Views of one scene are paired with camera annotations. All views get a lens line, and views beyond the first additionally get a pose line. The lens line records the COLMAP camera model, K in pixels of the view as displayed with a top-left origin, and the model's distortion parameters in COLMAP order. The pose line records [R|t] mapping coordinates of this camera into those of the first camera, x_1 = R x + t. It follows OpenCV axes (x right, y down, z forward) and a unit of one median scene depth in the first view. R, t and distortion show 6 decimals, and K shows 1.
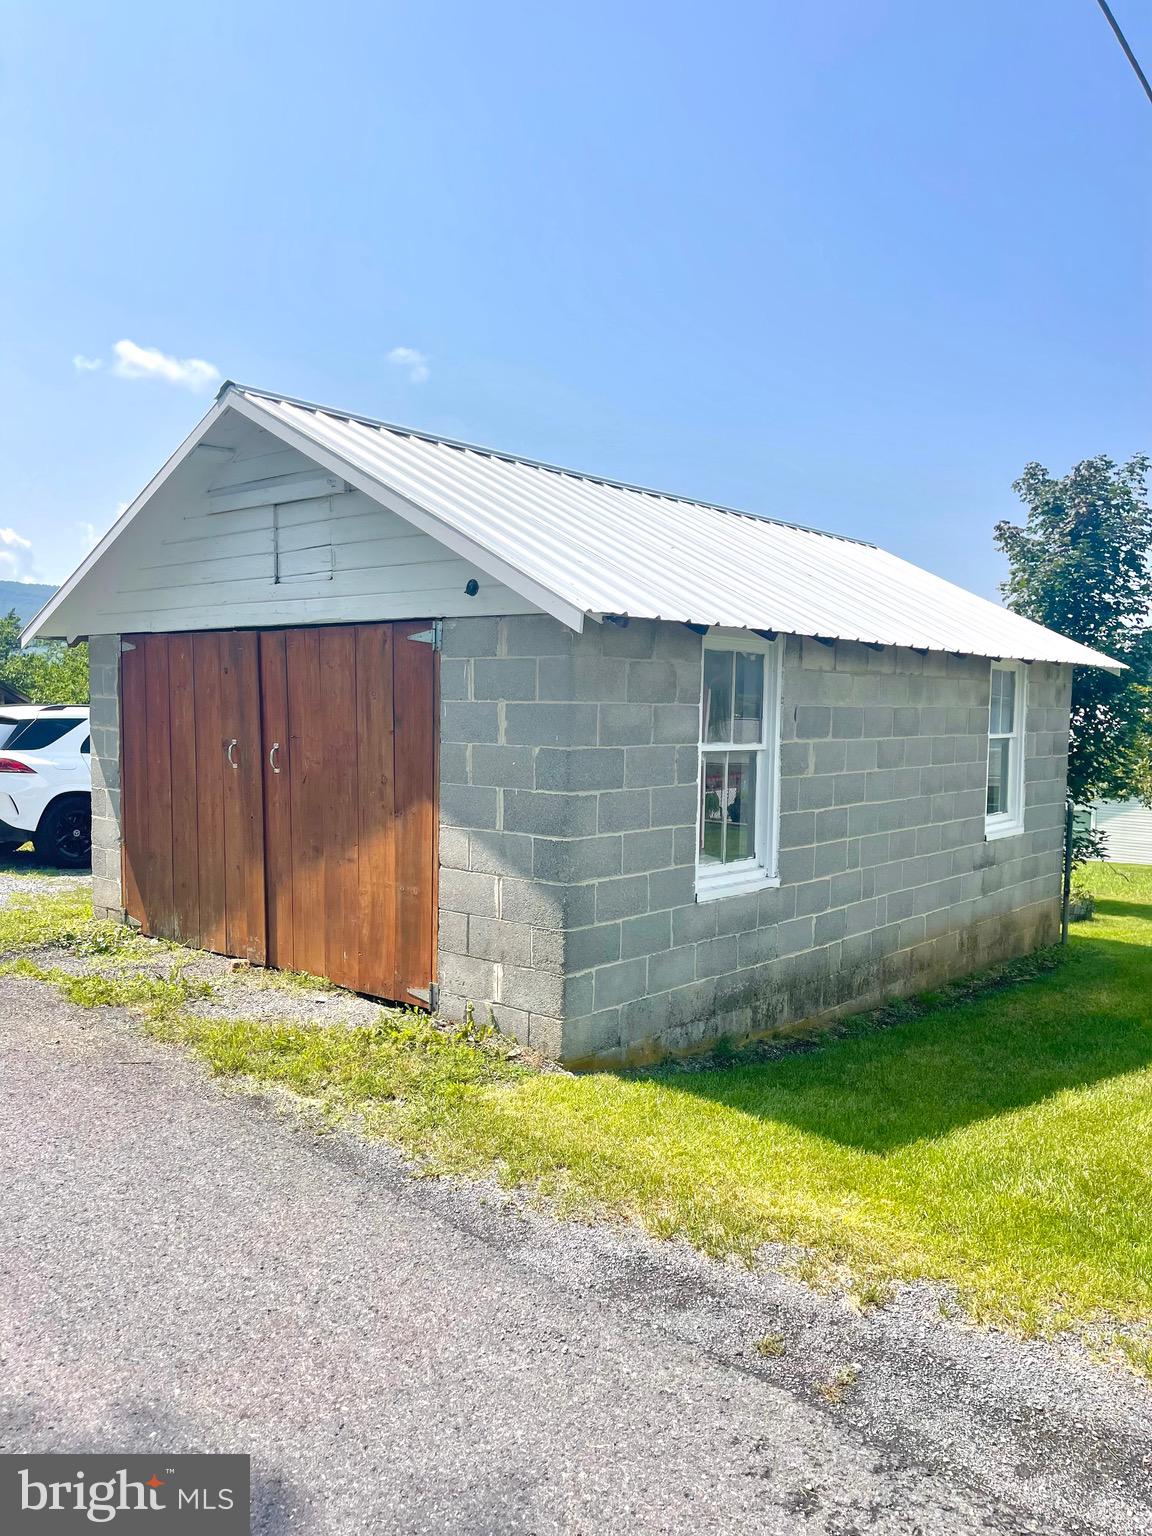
lens RADIAL K [[1152.4, 0, 577.2], [0, 1152.4, 772.7], [0, 0, 1]] dist [0.055118, -0.046189]
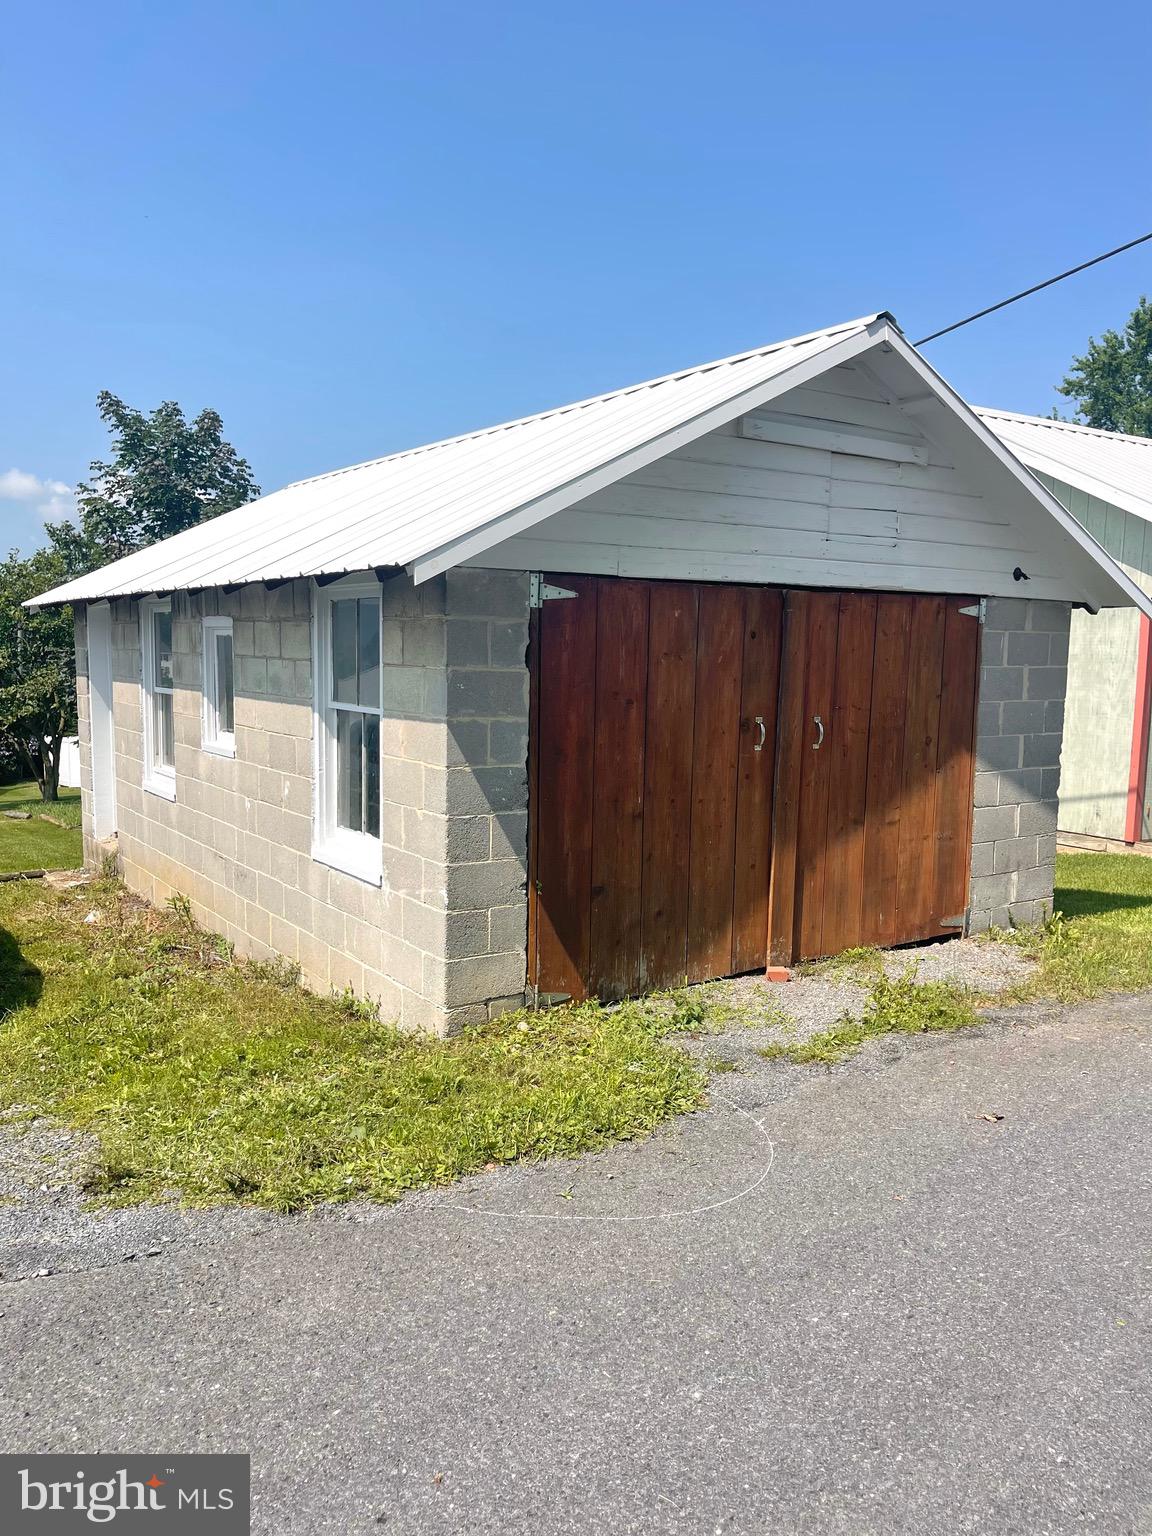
lens RADIAL K [[1152.4, 0, 575.7], [0, 1152.4, 769.3], [0, 0, 1]] dist [0.055118, -0.046189]
pose [[0.265120, -0.112500, 0.957630, -1.297101], [0.049045, 0.993458, 0.103130, -0.095418], [-0.962967, 0.019625, 0.268903, 1.026777]]
